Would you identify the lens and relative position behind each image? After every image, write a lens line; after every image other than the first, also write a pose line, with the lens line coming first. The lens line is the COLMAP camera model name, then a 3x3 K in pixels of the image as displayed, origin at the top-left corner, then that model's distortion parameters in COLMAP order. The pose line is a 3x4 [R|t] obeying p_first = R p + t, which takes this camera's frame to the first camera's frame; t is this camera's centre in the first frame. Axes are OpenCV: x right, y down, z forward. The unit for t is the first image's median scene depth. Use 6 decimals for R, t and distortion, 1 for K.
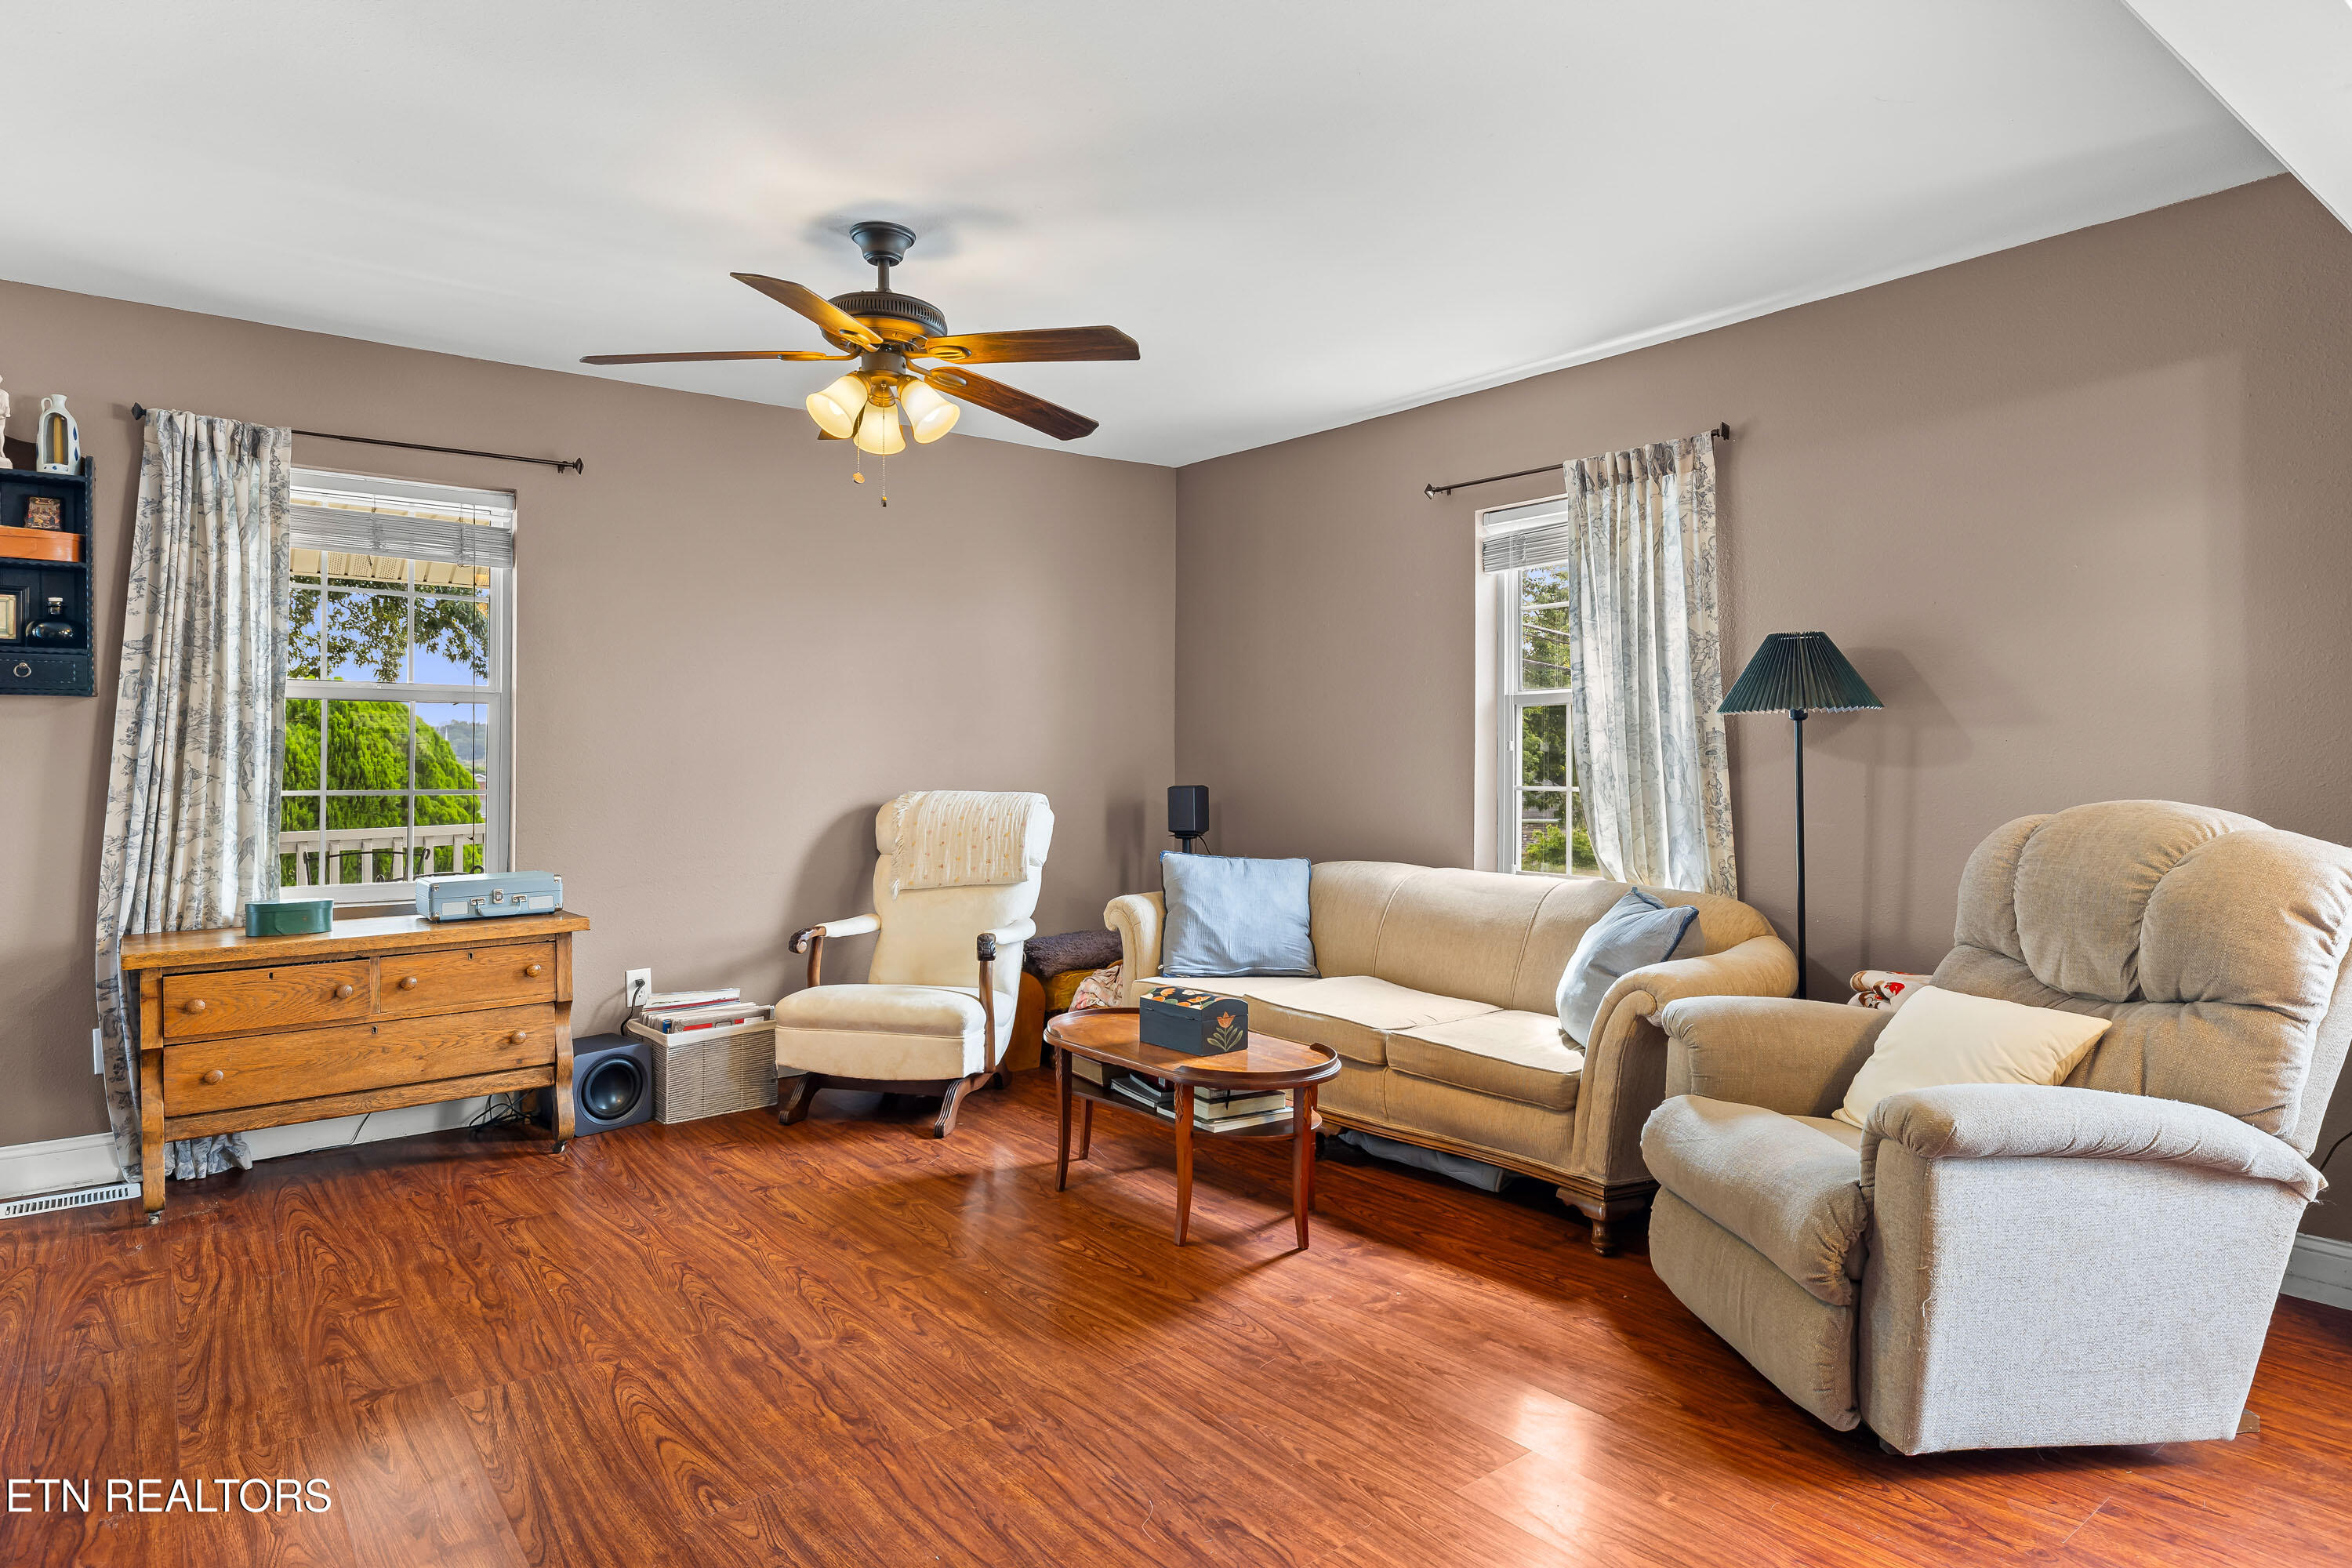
lens RADIAL K [[1326.5, 0, 1174.8], [0, 1326.5, 769.7], [0, 0, 1]] dist [0.001032, 0.000149]
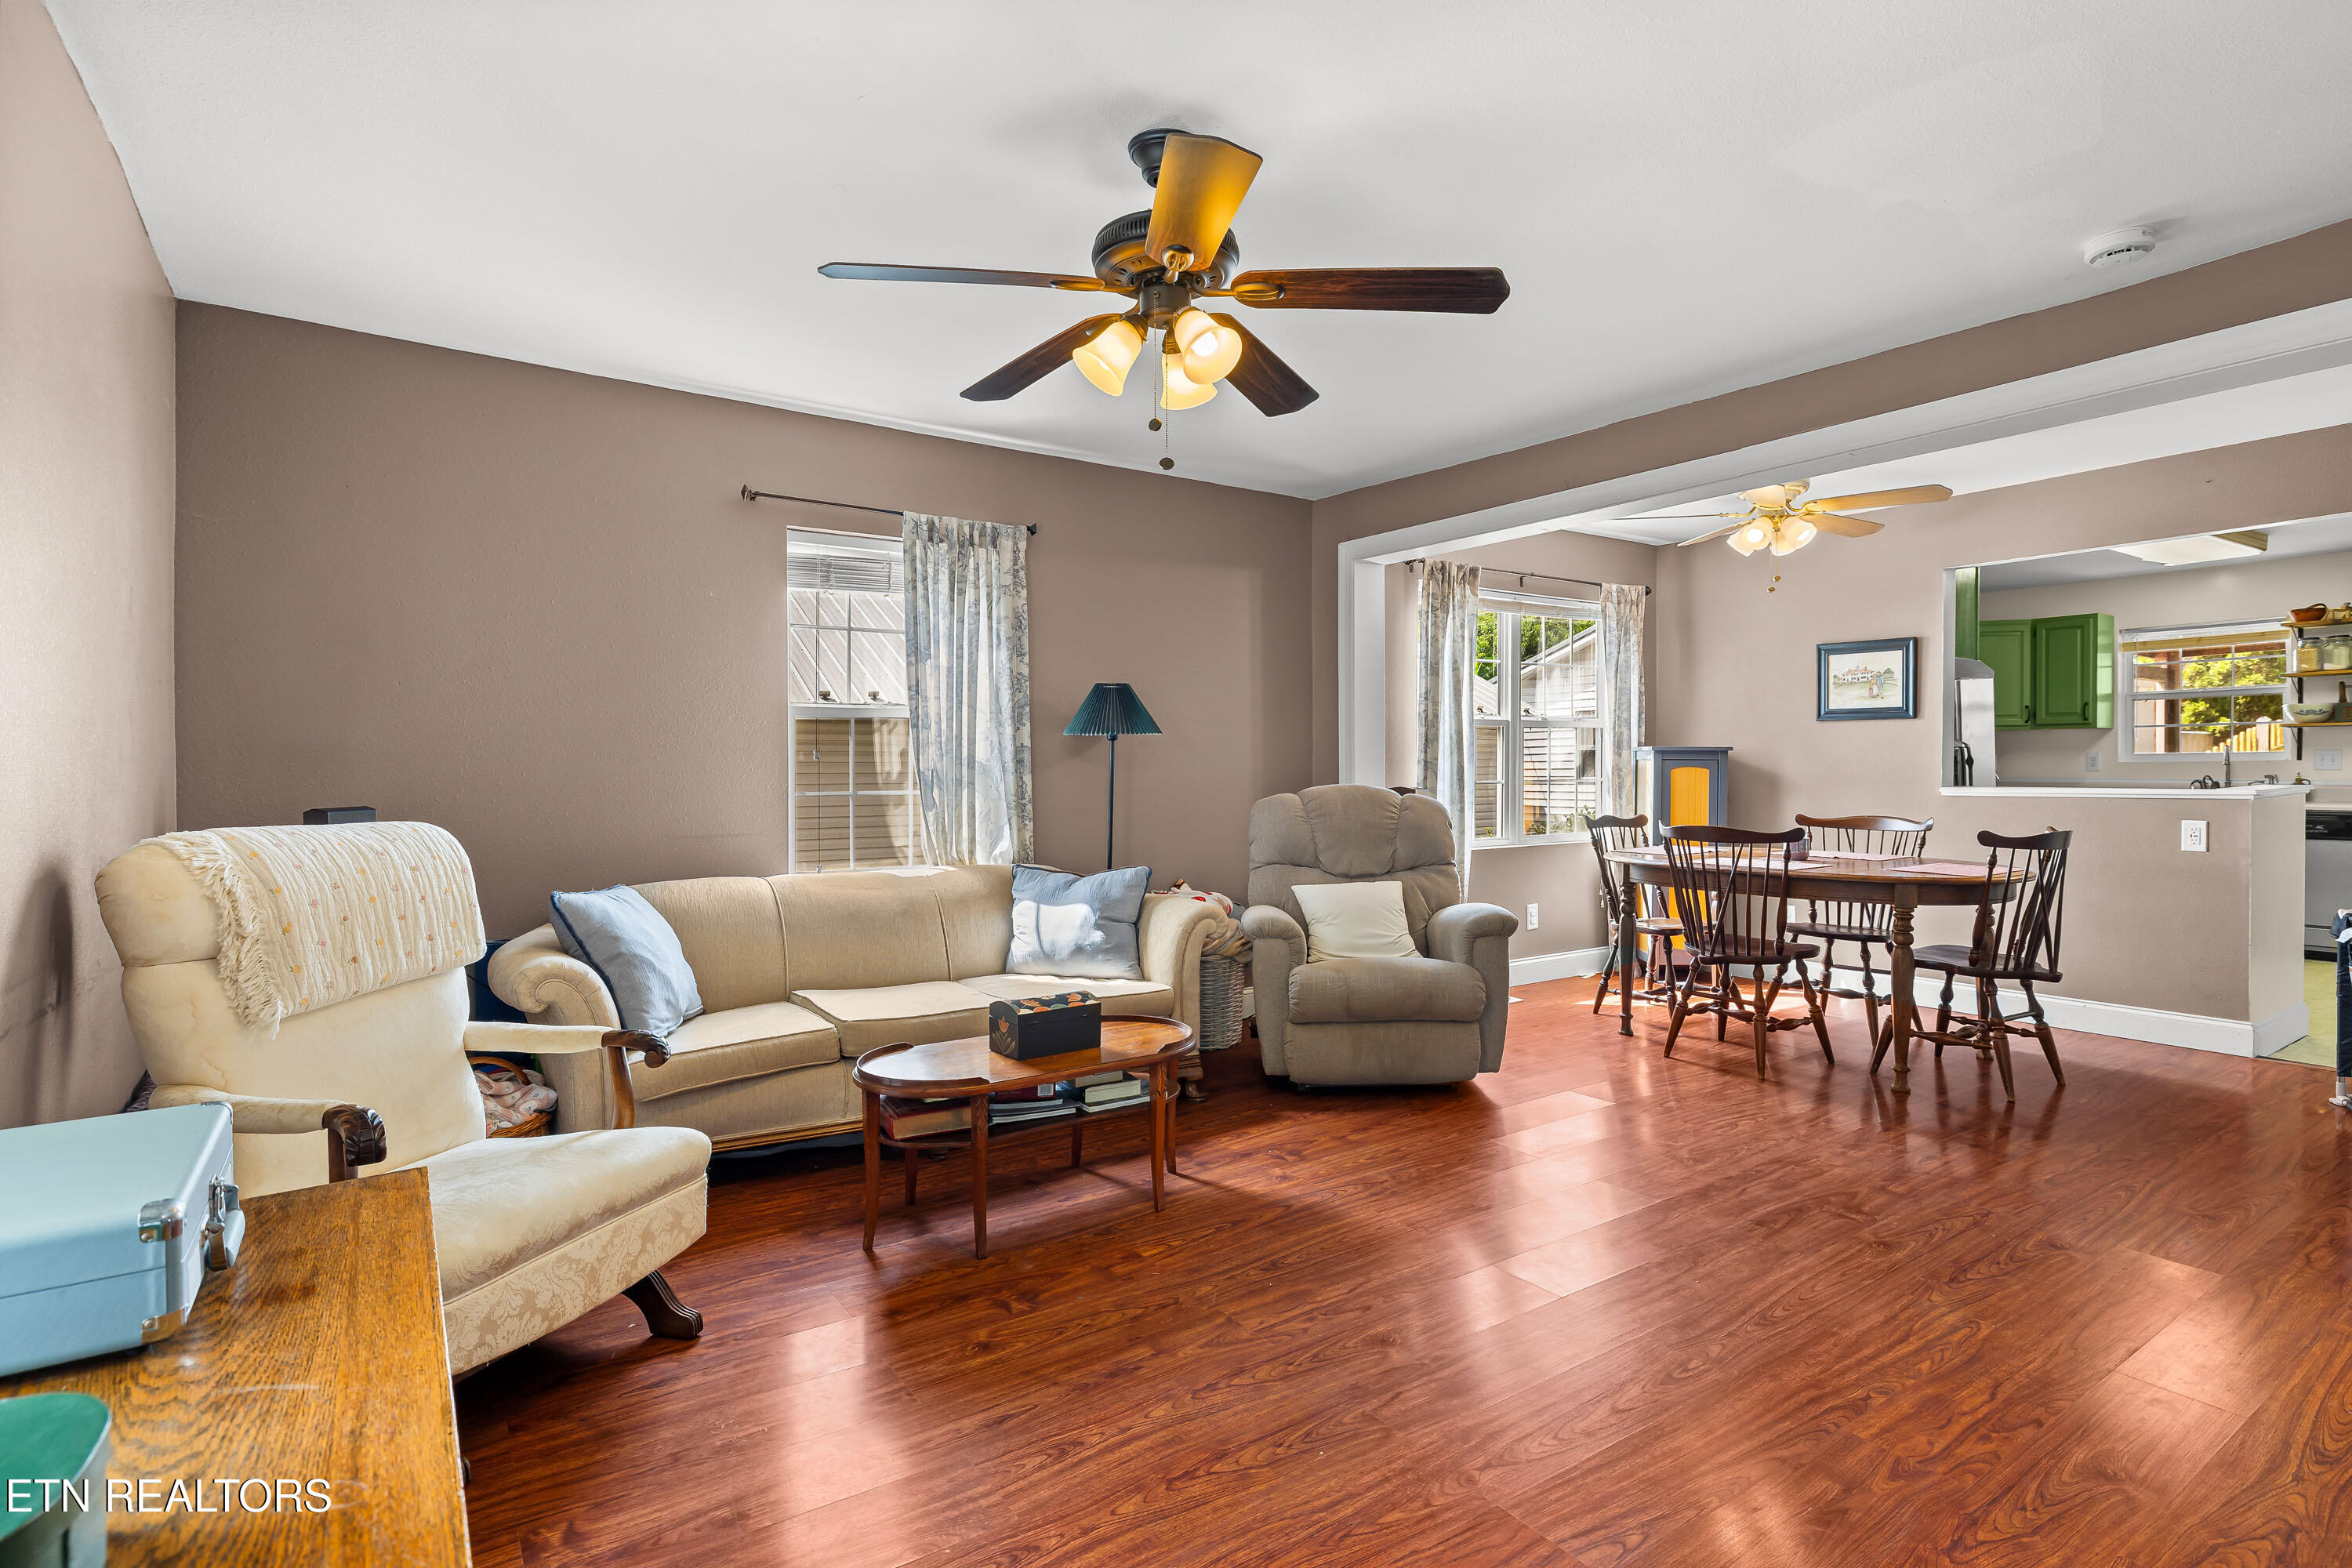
lens RADIAL K [[1183.3, 0, 1166.3], [0, 1183.3, 783.0], [0, 0, 1]] dist [-0.000700, 0.000821]
pose [[0.058396, -0.012469, 0.998216, -0.961735], [0.012639, 0.999851, 0.011750, -0.003755], [-0.998213, 0.011930, 0.058545, 0.934228]]
